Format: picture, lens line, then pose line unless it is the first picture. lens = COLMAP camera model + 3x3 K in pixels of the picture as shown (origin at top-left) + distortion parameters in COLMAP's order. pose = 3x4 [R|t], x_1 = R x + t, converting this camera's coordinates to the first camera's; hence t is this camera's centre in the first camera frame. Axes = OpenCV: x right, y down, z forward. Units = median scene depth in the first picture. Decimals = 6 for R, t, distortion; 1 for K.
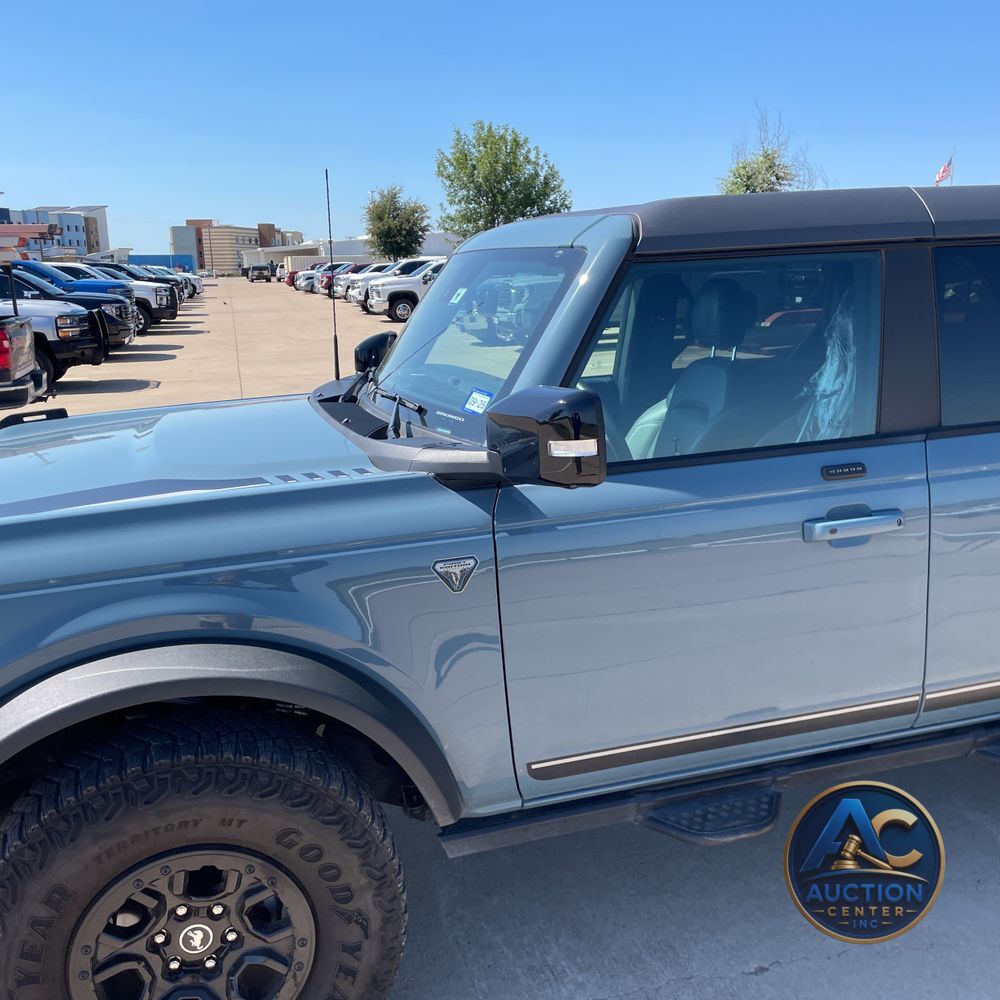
lens RADIAL K [[1011.4, 0, 520.2], [0, 1011.4, 505.8], [0, 0, 1]] dist [0.097110, -0.144042]
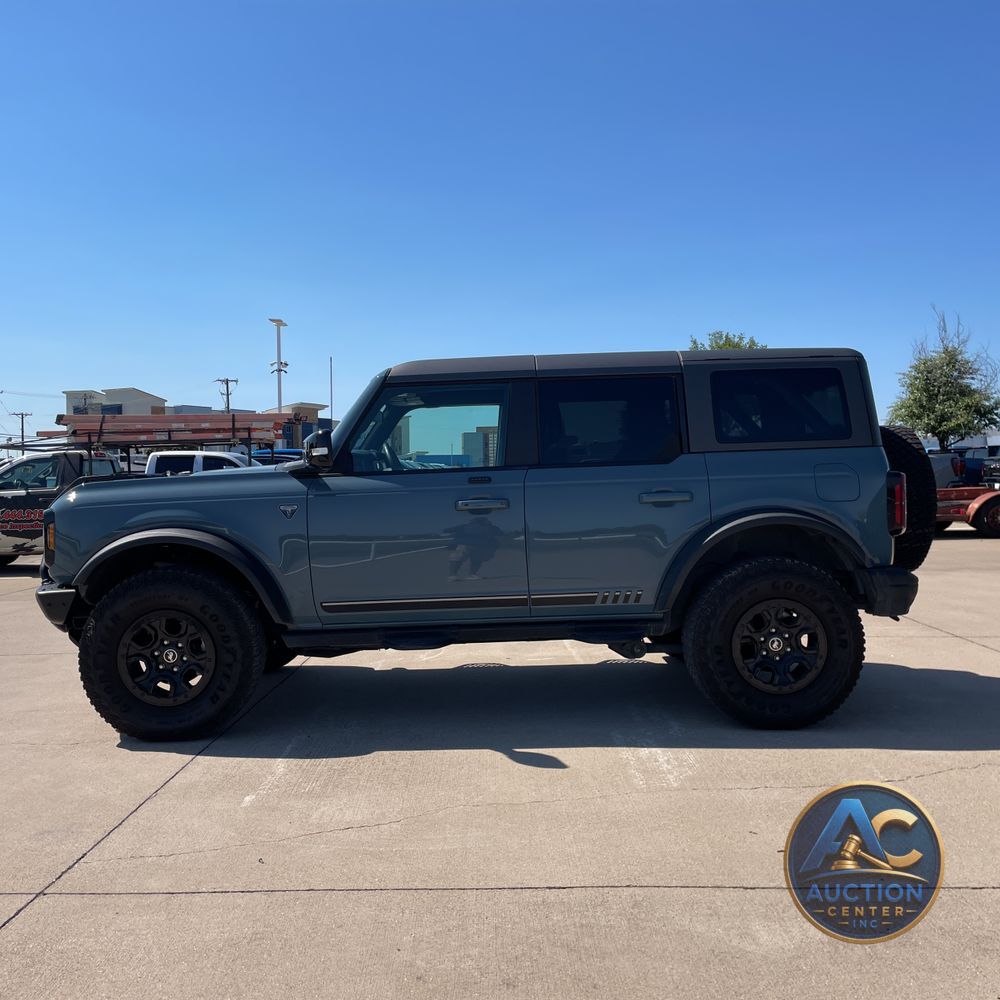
lens RADIAL K [[1006.4, 0, 504.4], [0, 1006.4, 488.3], [0, 0, 1]] dist [0.104185, -0.169661]
pose [[0.961731, 0.009216, -0.273841, 1.052762], [-0.066008, 0.977791, -0.198915, 0.445527], [0.265926, 0.209379, 0.940980, -1.083491]]
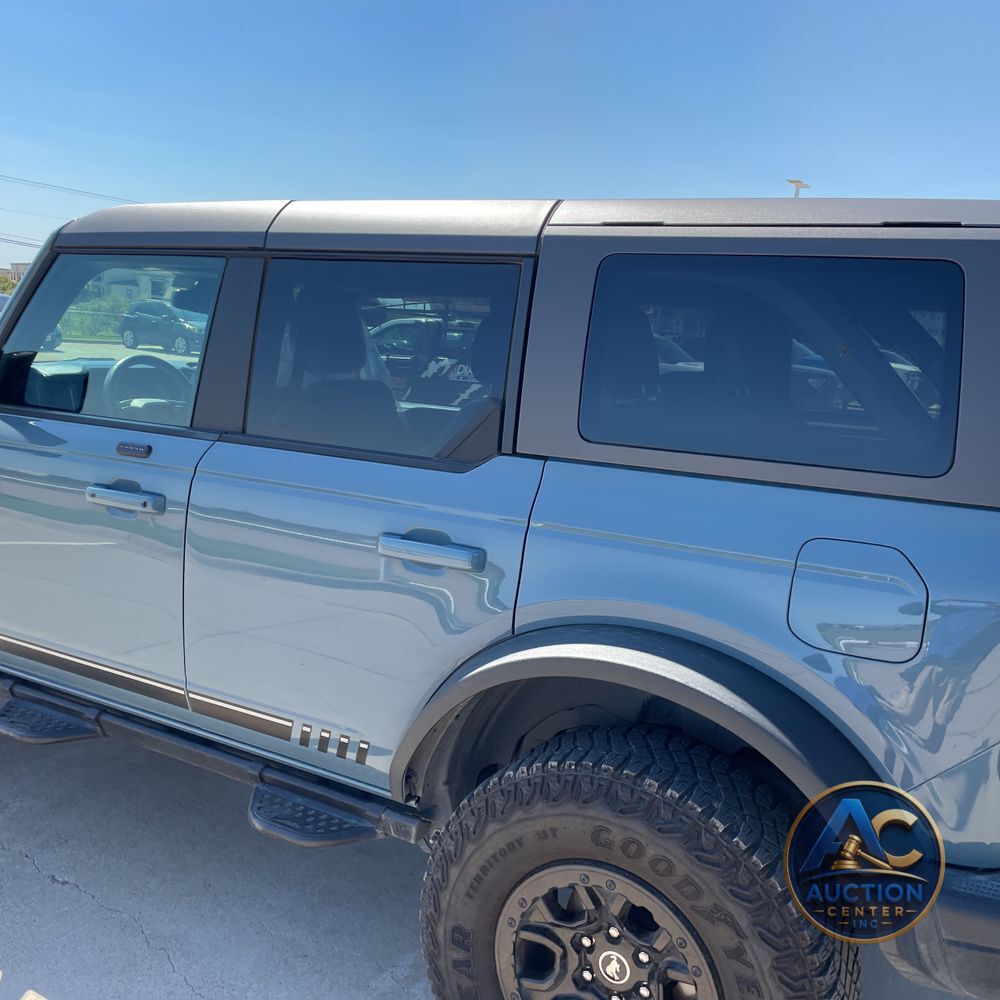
lens RADIAL K [[996.8, 0, 528.1], [0, 996.8, 514.0], [0, 0, 1]] dist [0.062410, -0.080440]
pose [[0.686997, 0.201659, -0.698118, 1.520582], [-0.254732, 0.966591, 0.028536, -0.116333], [0.680549, 0.158229, 0.715414, 0.589007]]
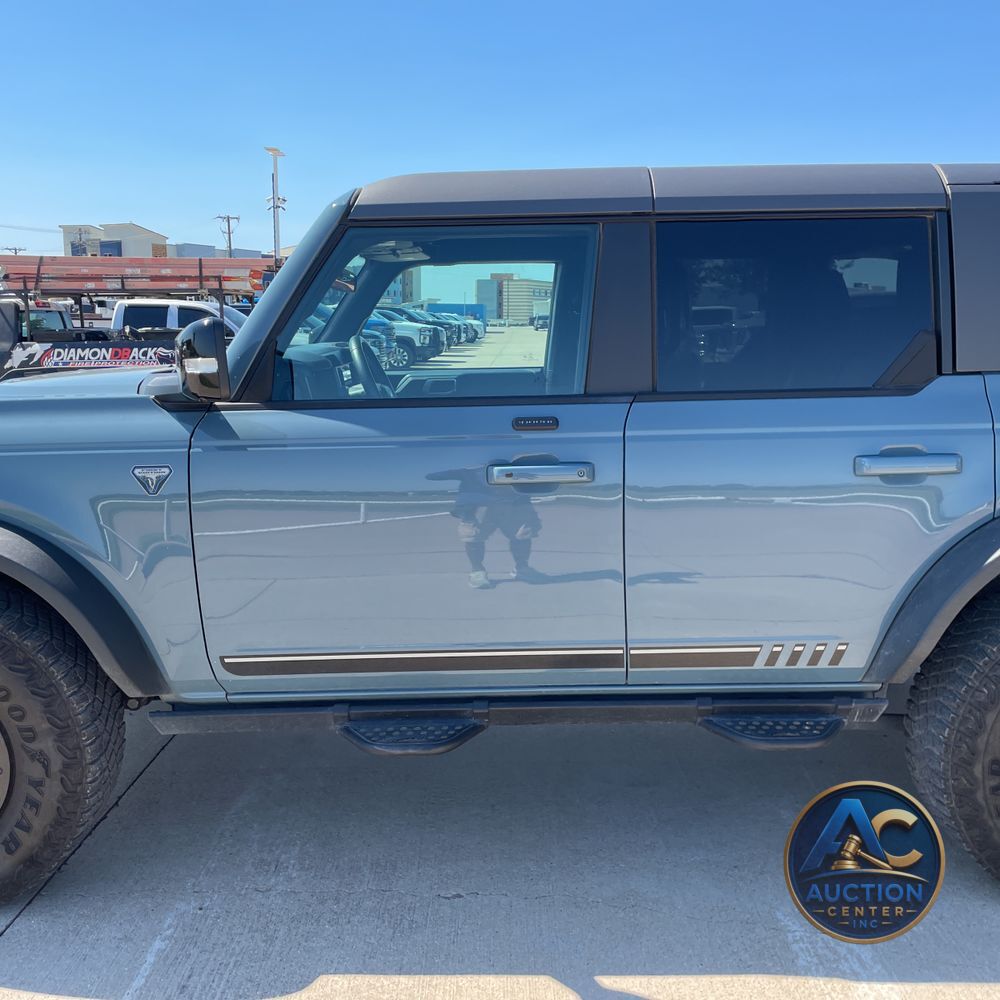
lens RADIAL K [[1014.6, 0, 518.3], [0, 1014.6, 490.5], [0, 0, 1]] dist [0.102324, -0.143641]
pose [[0.961440, 0.068654, -0.266309, 0.655534], [-0.085646, 0.994930, -0.052708, 0.105379], [0.261340, 0.073484, 0.962446, -0.033896]]
